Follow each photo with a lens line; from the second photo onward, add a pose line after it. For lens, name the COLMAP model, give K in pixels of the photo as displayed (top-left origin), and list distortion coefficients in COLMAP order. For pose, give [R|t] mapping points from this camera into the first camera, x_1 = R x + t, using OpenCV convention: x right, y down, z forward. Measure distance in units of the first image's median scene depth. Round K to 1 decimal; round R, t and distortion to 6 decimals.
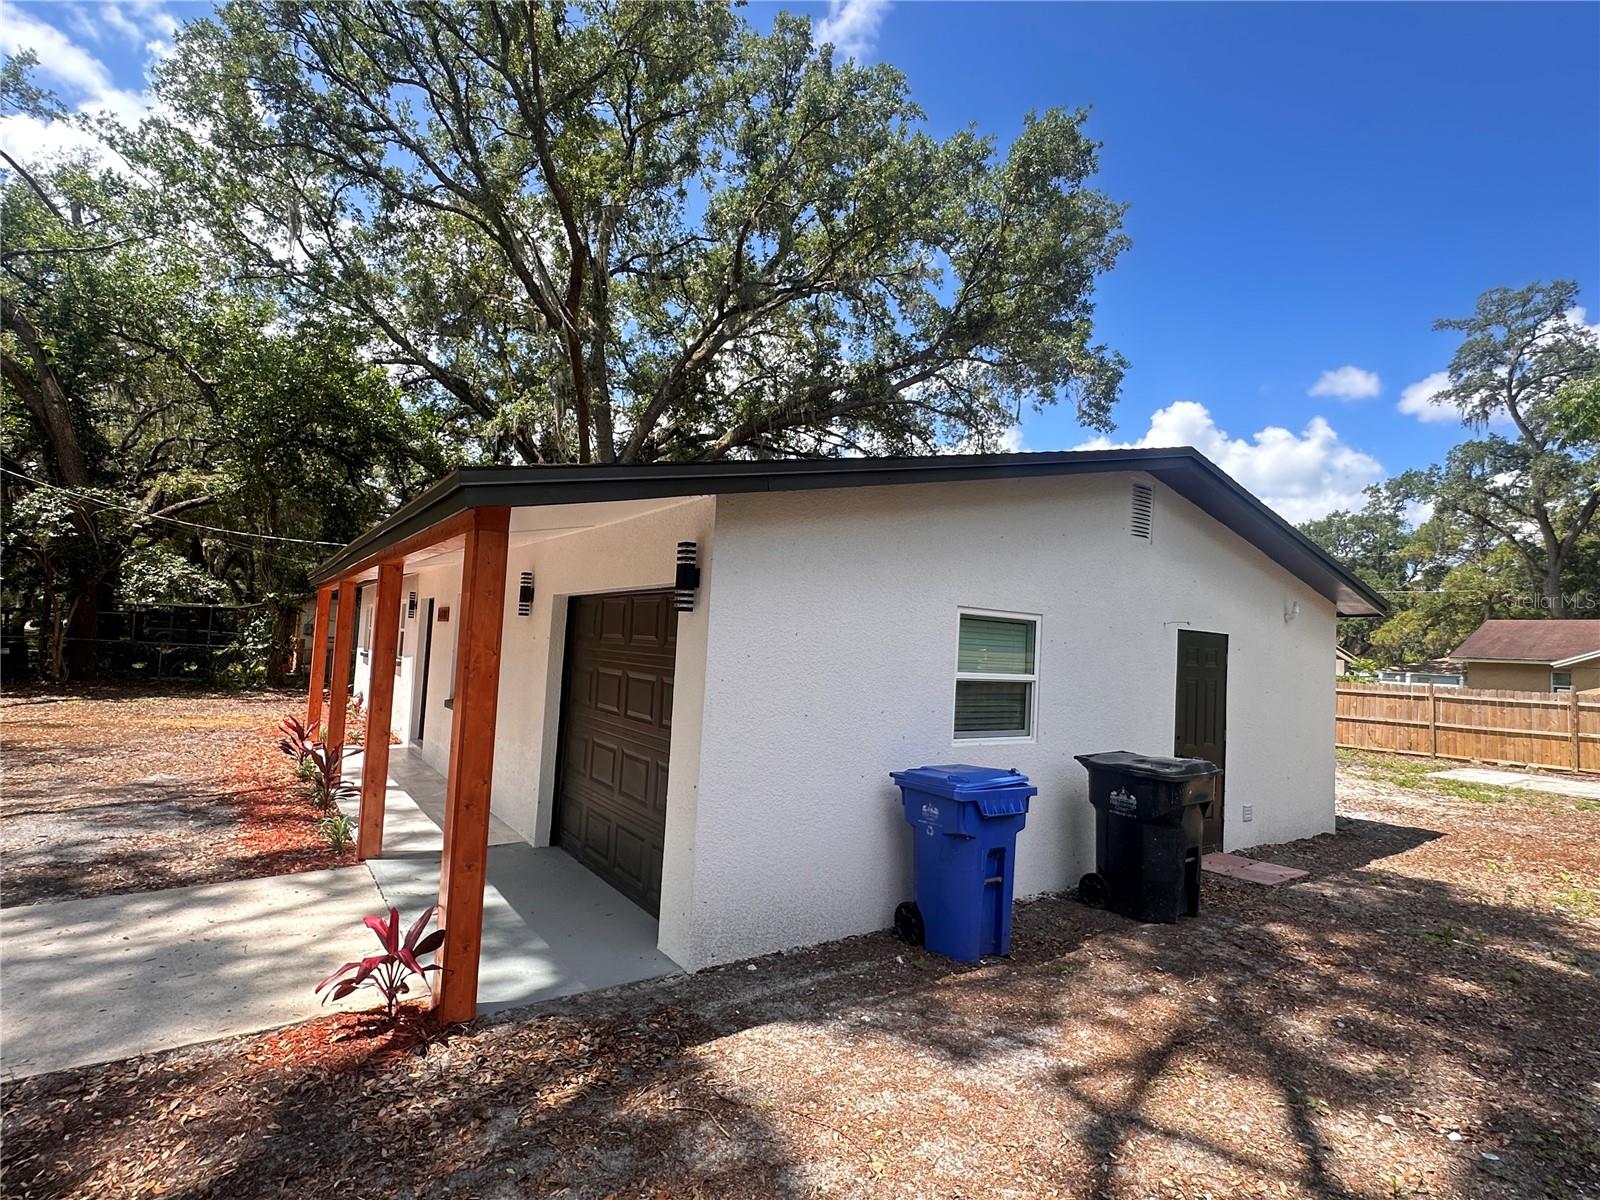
lens RADIAL K [[781.1, 0, 798.1], [0, 781.1, 606.3], [0, 0, 1]] dist [-0.003292, 0.000121]
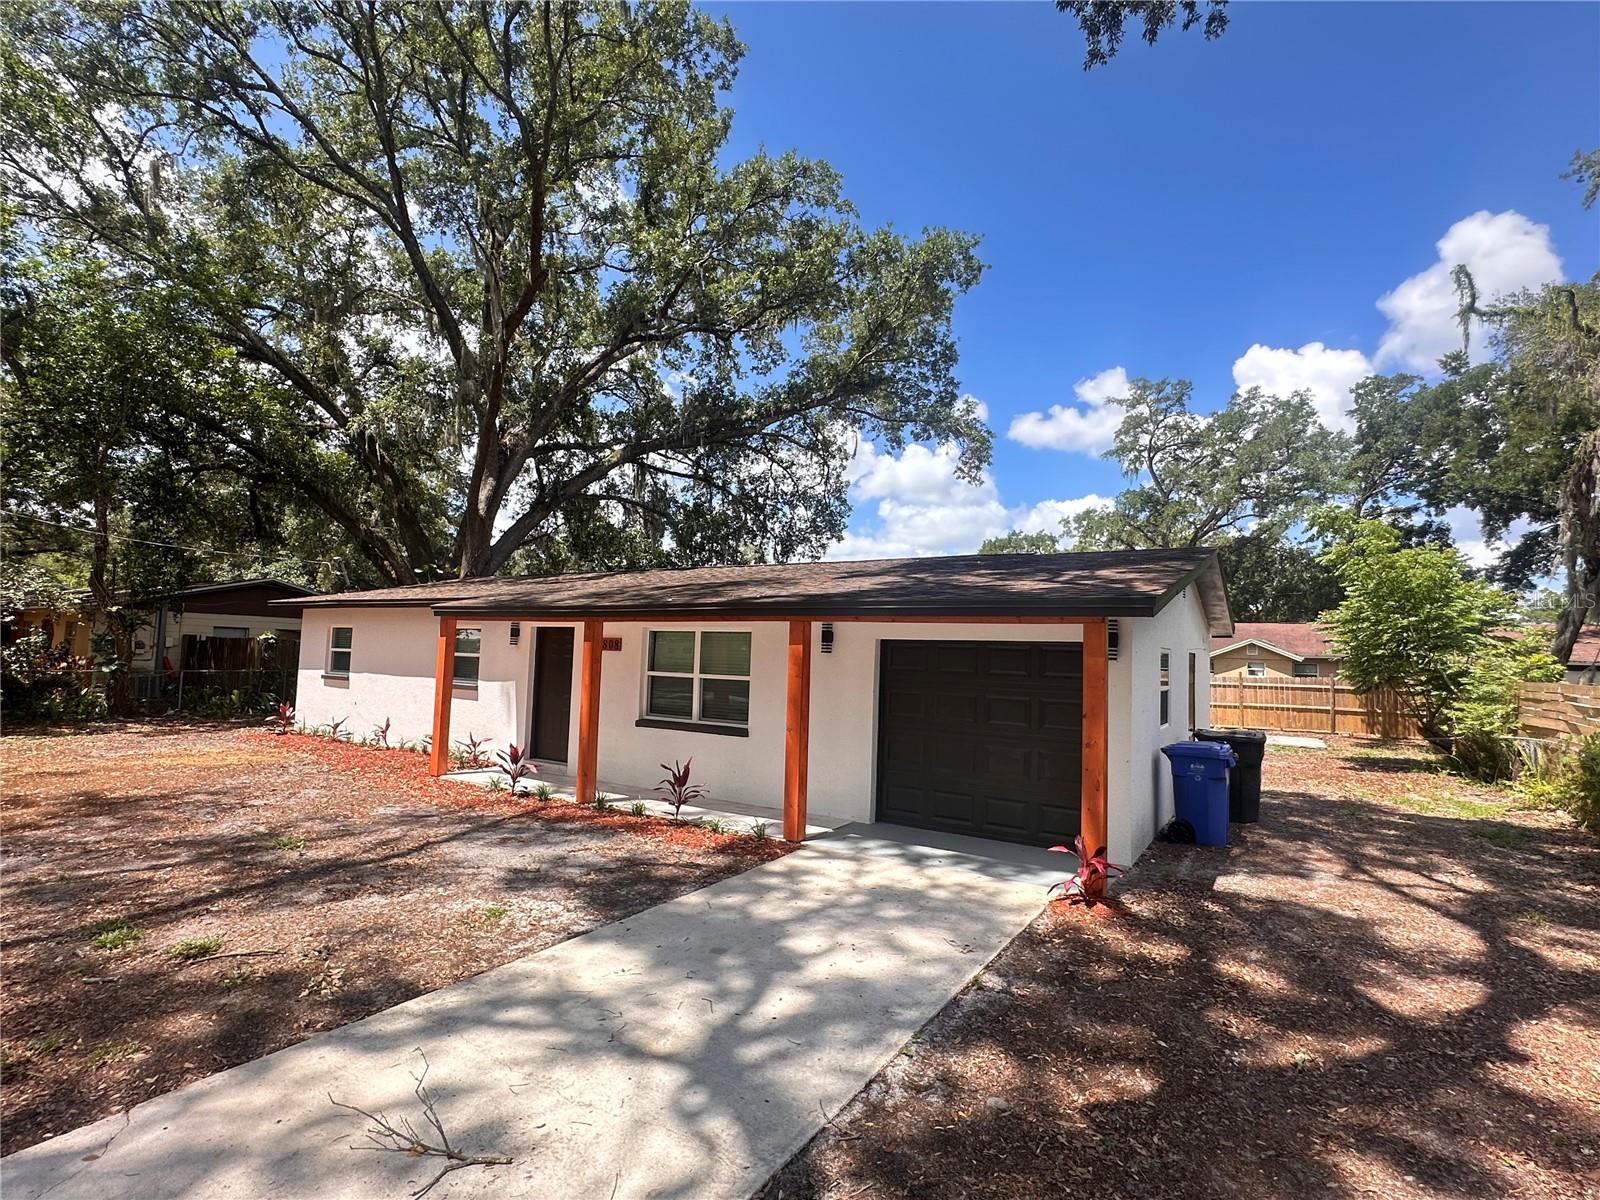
lens RADIAL K [[781.1, 0, 798.1], [0, 781.1, 606.3], [0, 0, 1]] dist [-0.003292, 0.000121]
pose [[0.926293, 0.001692, 0.376801, -0.349907], [-0.004299, 0.999972, 0.006078, -0.029225], [-0.376781, -0.007250, 0.926274, -0.079910]]
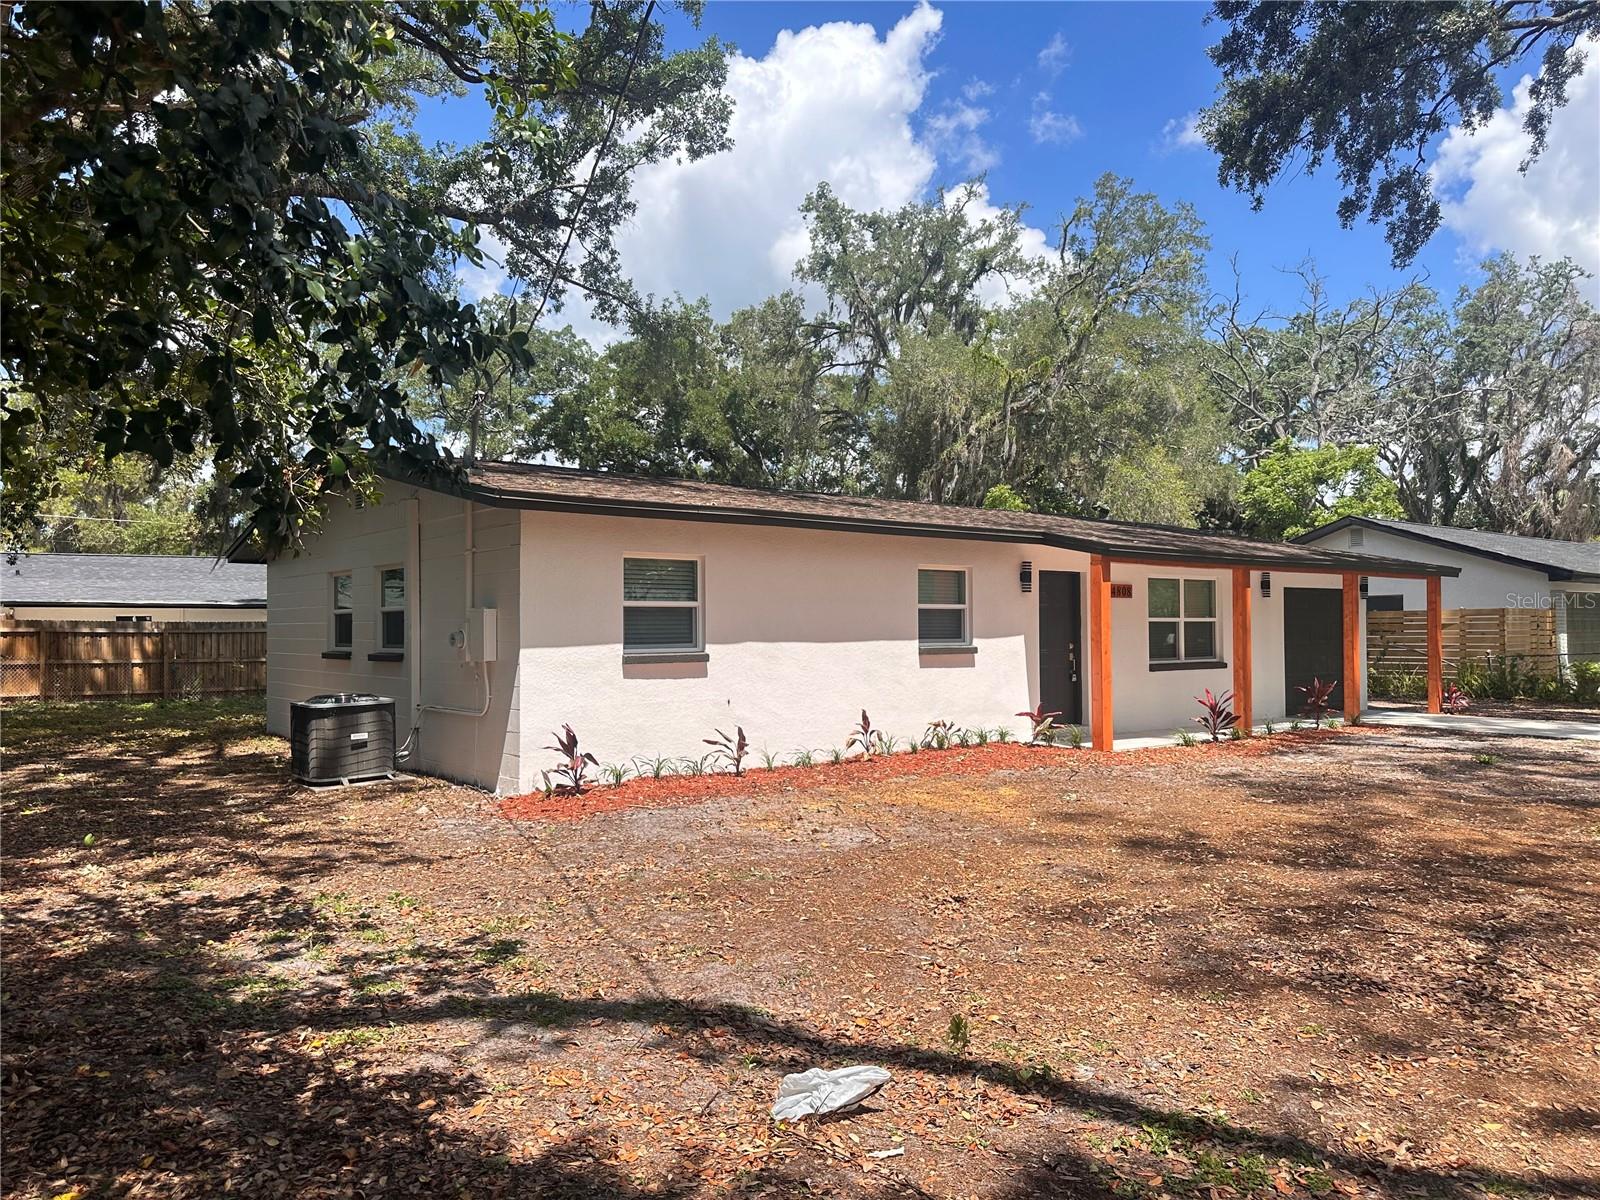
lens RADIAL K [[1118.4, 0, 803.9], [0, 1118.4, 602.9], [0, 0, 1]] dist [0.165699, -0.321856]
pose [[-0.054208, -0.035010, 0.997916, -1.111639], [-0.057500, 0.997836, 0.031883, 0.001155], [-0.996873, -0.055651, -0.056103, 0.852219]]
